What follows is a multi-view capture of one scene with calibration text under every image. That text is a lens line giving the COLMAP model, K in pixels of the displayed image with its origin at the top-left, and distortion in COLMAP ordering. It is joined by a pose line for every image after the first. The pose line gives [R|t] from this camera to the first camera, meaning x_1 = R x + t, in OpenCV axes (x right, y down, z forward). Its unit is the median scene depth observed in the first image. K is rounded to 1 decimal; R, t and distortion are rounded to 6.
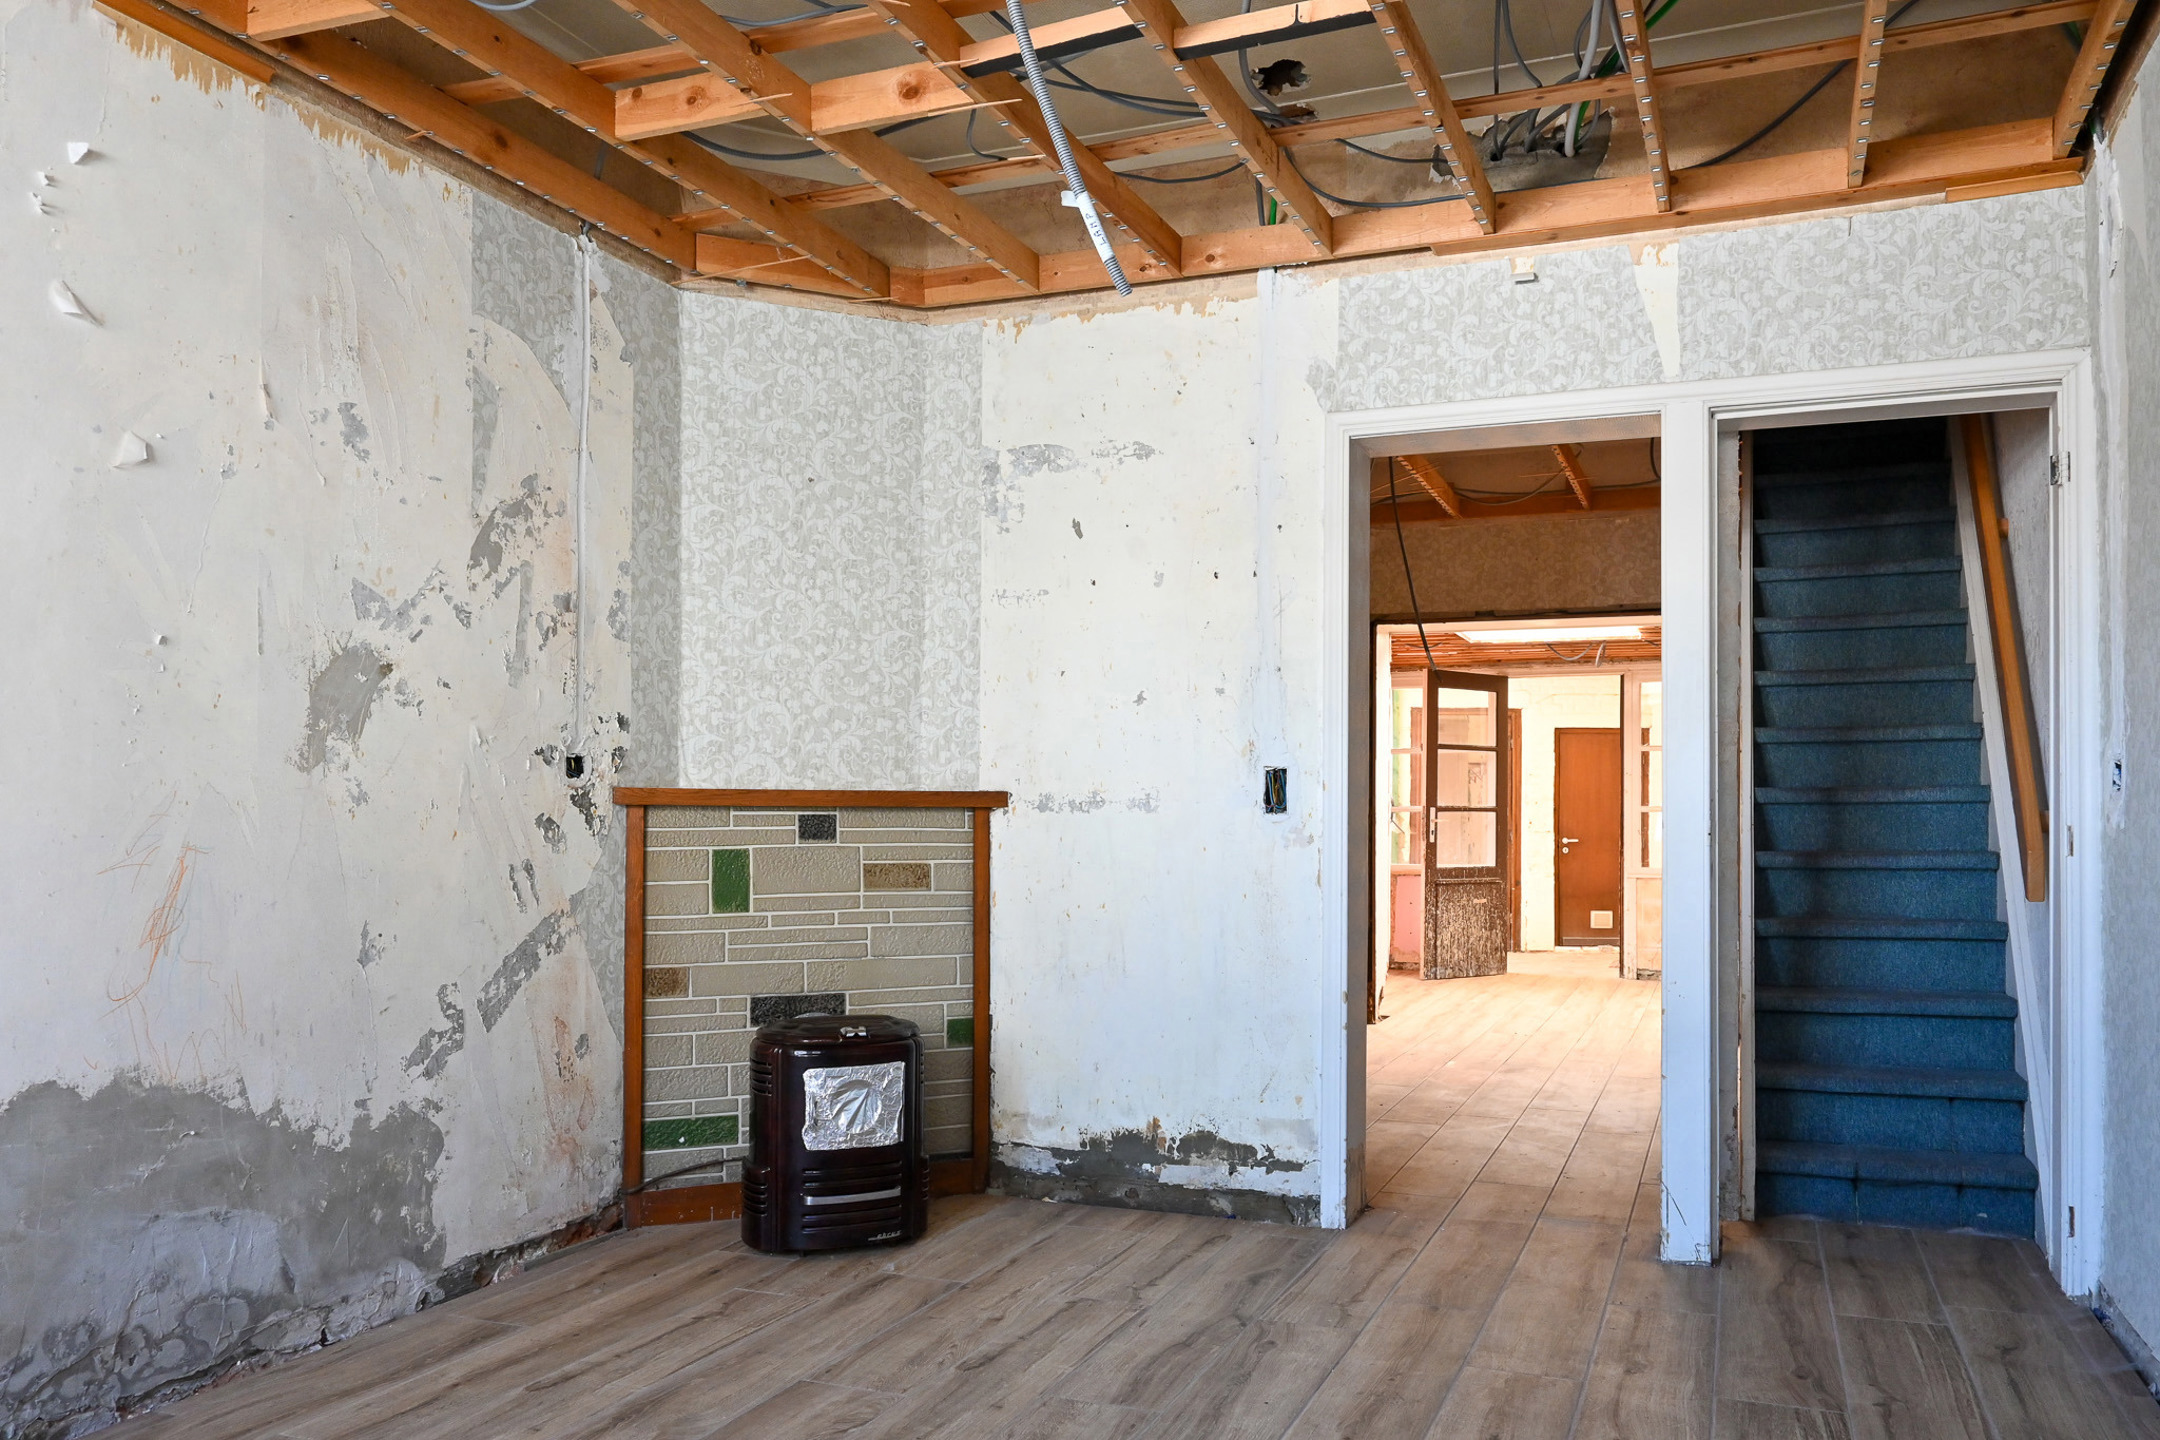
lens RADIAL K [[1539.0, 0, 1204.4], [0, 1539.0, 799.5], [0, 0, 1]] dist [0.010305, -0.011874]
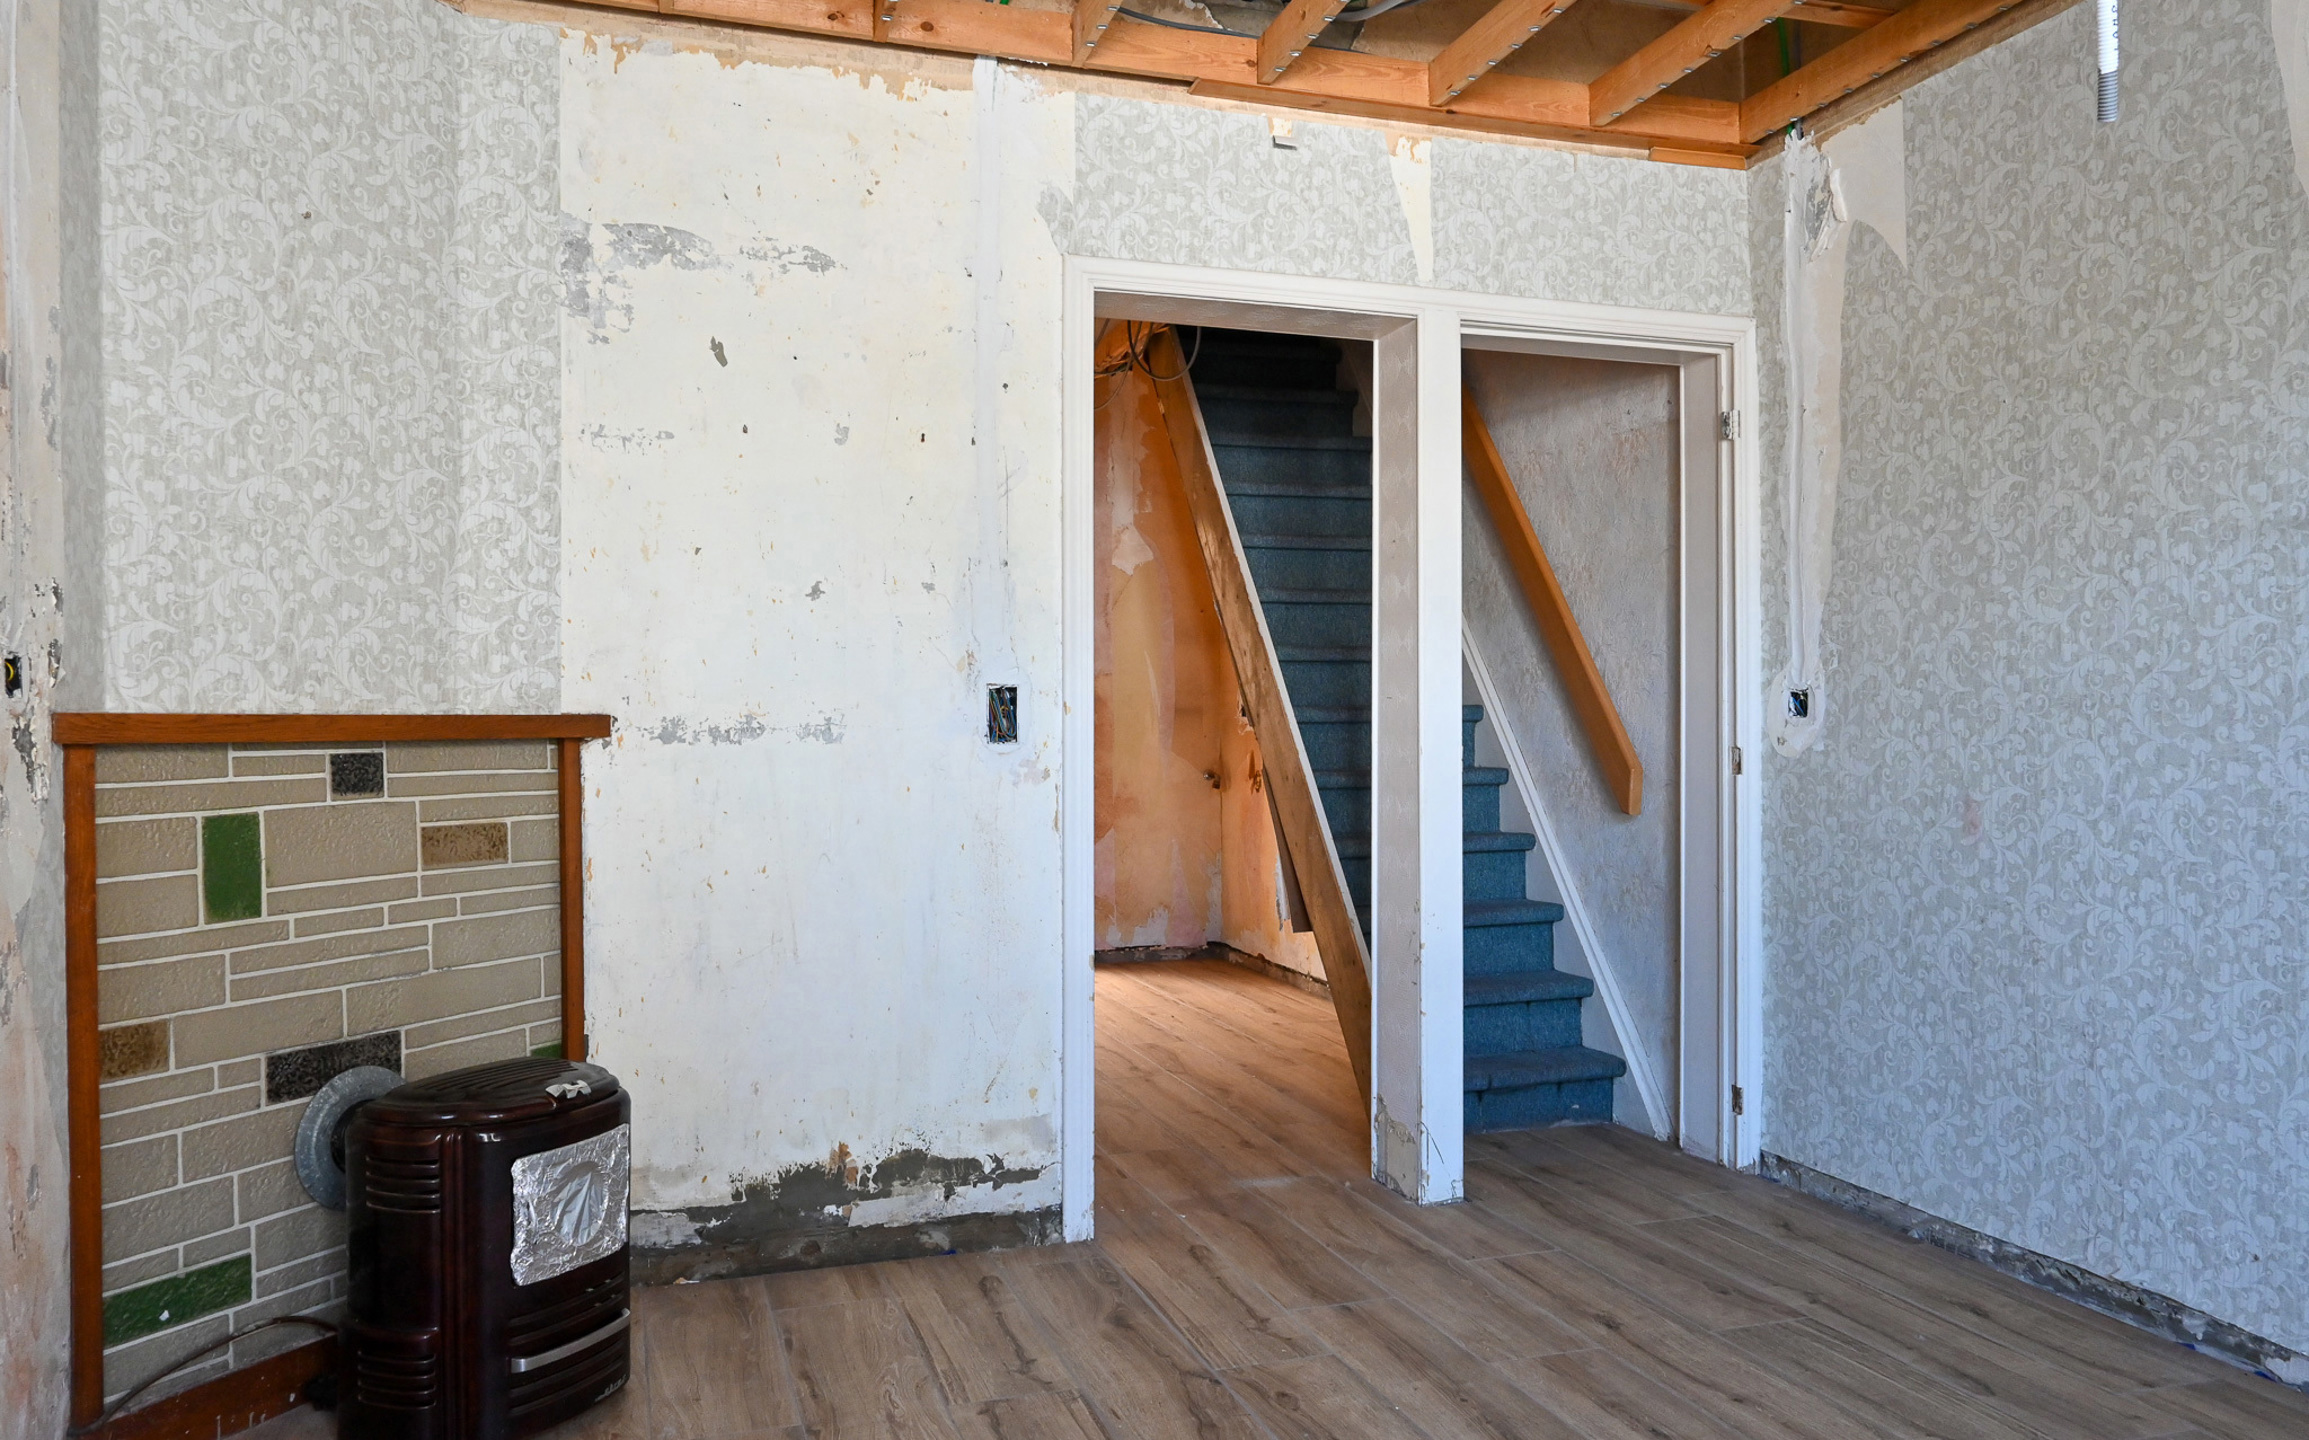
lens RADIAL K [[1631.9, 0, 1159.9], [0, 1631.9, 730.9], [0, 0, 1]] dist [0.004298, 0.000599]
pose [[0.785792, -0.008928, 0.618427, -0.414243], [-0.002546, 0.999841, 0.017669, -0.012292], [-0.618486, -0.015458, 0.785644, 0.276867]]
